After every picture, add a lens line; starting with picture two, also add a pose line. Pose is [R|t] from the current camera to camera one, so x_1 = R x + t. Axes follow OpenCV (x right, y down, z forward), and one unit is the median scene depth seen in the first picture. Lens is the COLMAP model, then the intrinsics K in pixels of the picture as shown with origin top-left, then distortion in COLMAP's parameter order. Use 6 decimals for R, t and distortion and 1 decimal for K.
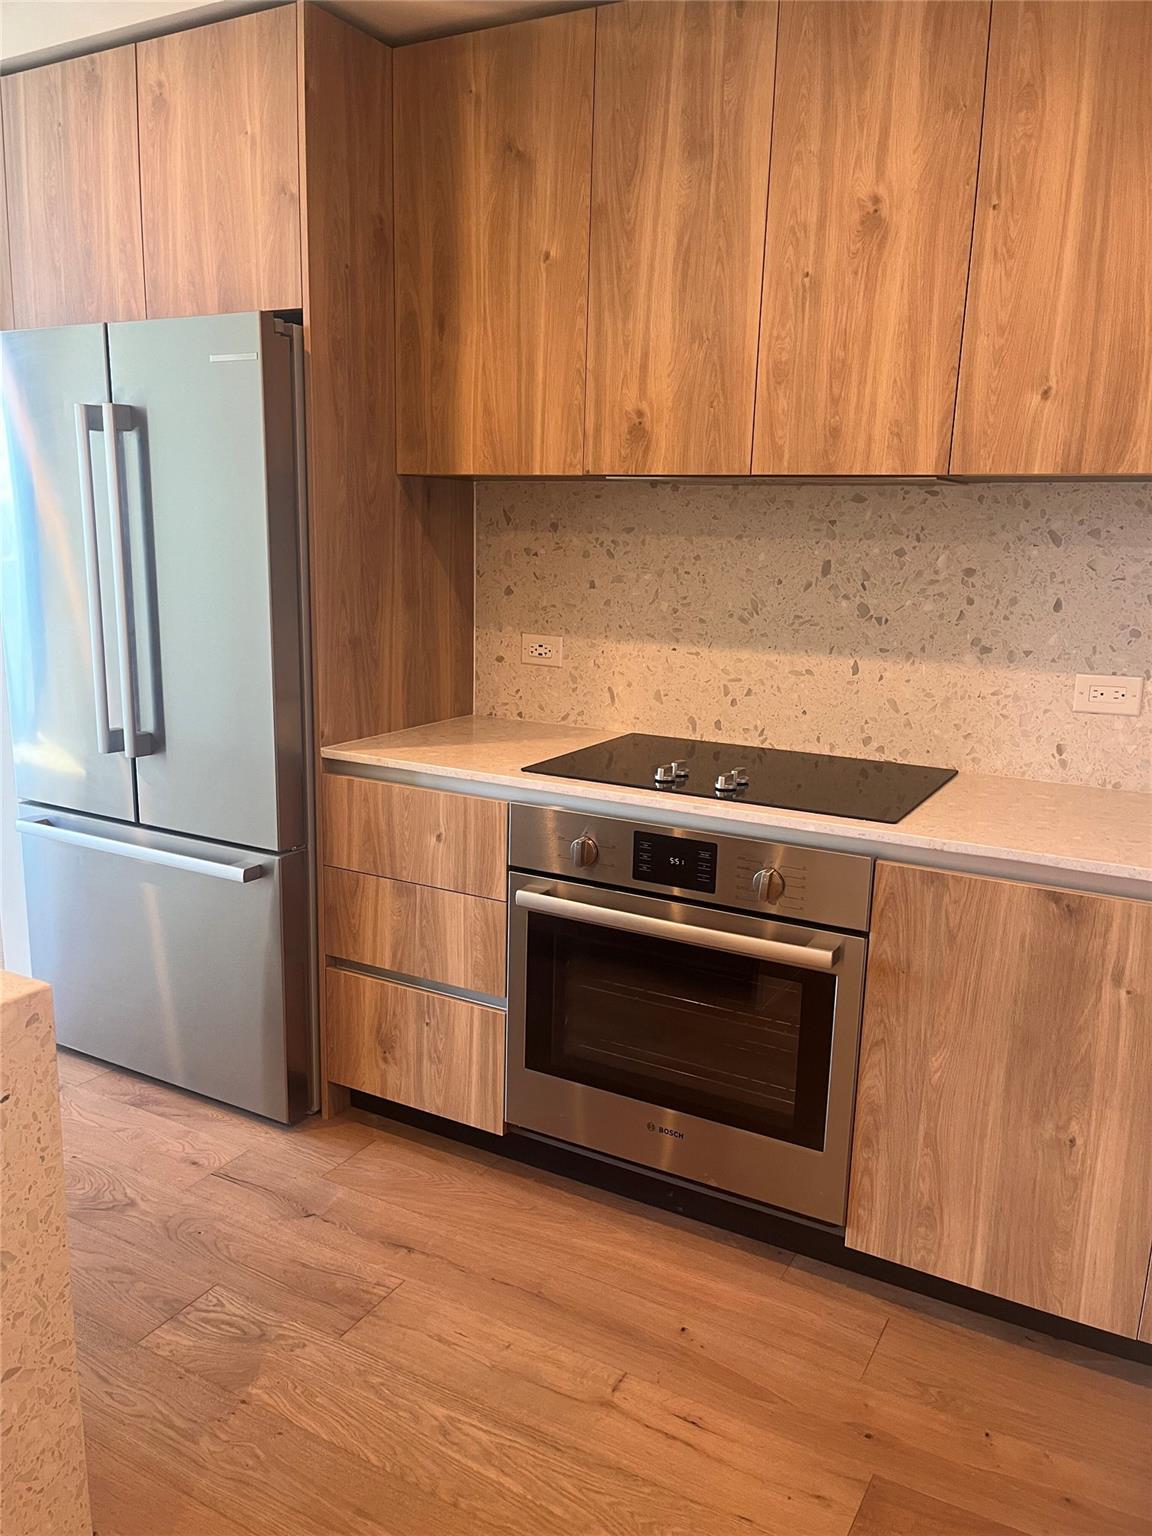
lens RADIAL K [[1172.0, 0, 577.7], [0, 1172.0, 779.0], [0, 0, 1]] dist [0.041646, -0.033617]
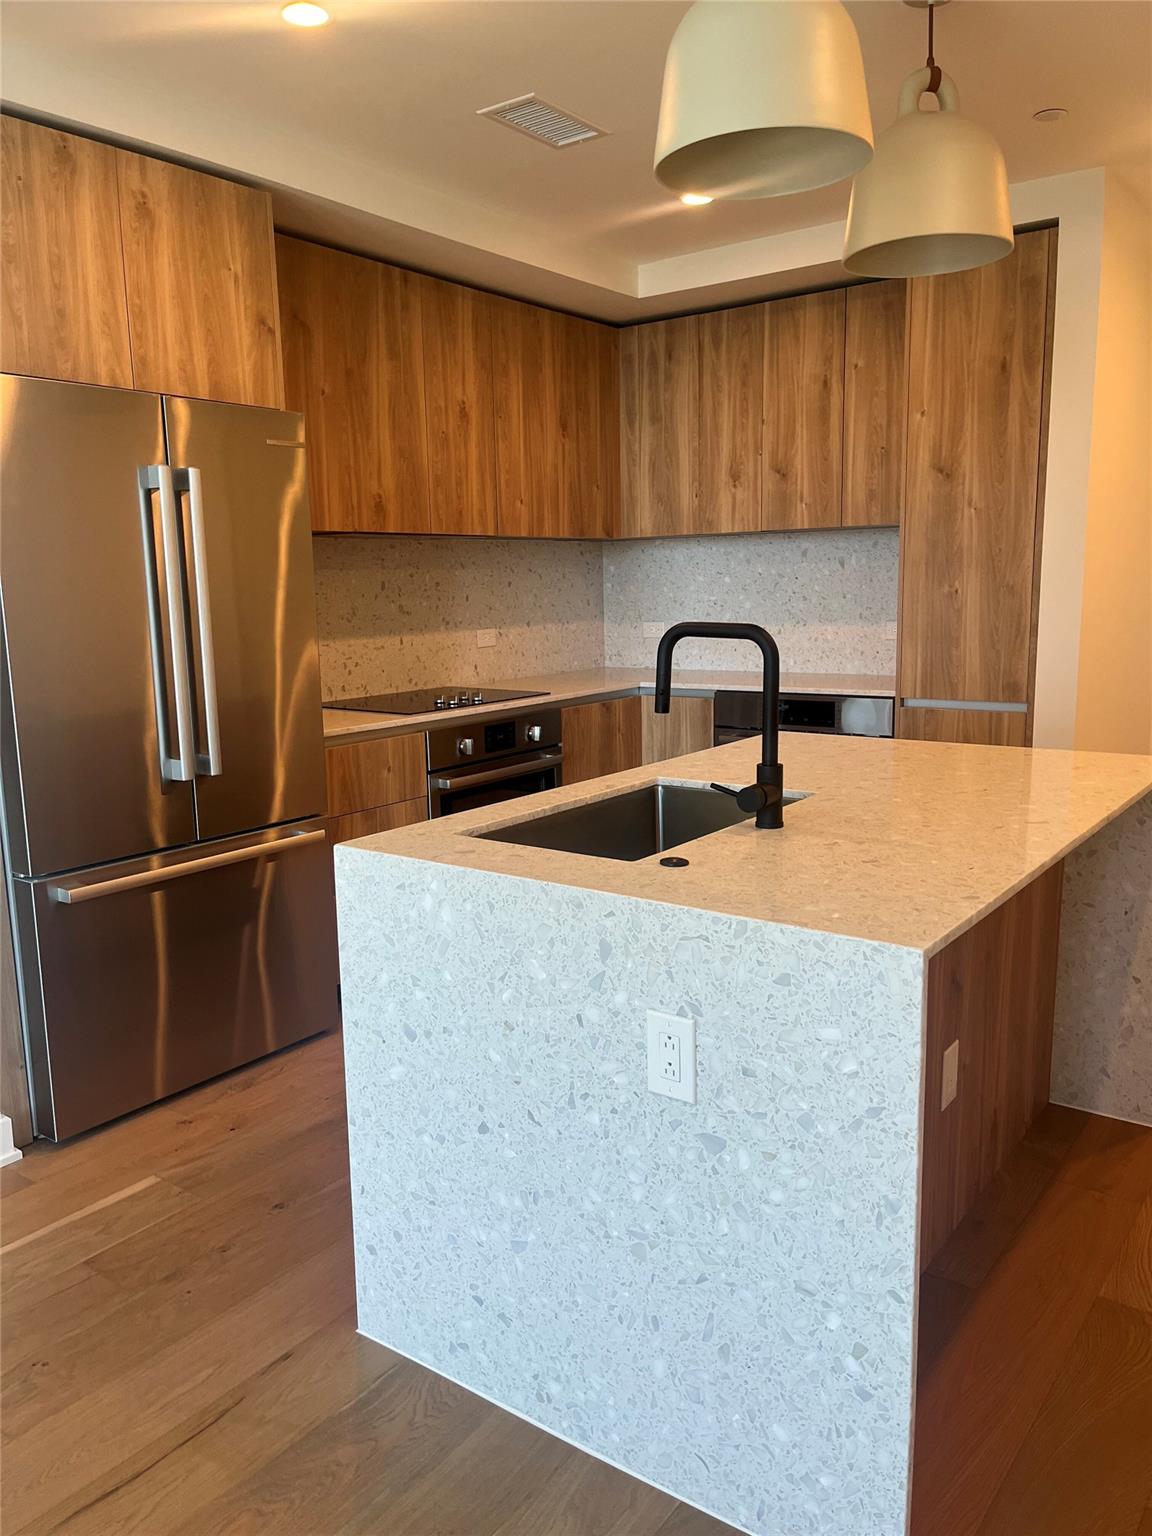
lens RADIAL K [[1172.0, 0, 575.7], [0, 1172.0, 763.1], [0, 0, 1]] dist [0.041646, -0.033617]
pose [[0.118819, -0.183430, 0.975826, -1.570191], [0.229212, 0.961310, 0.152792, -0.134245], [-0.966097, 0.205516, 0.156266, 0.534671]]
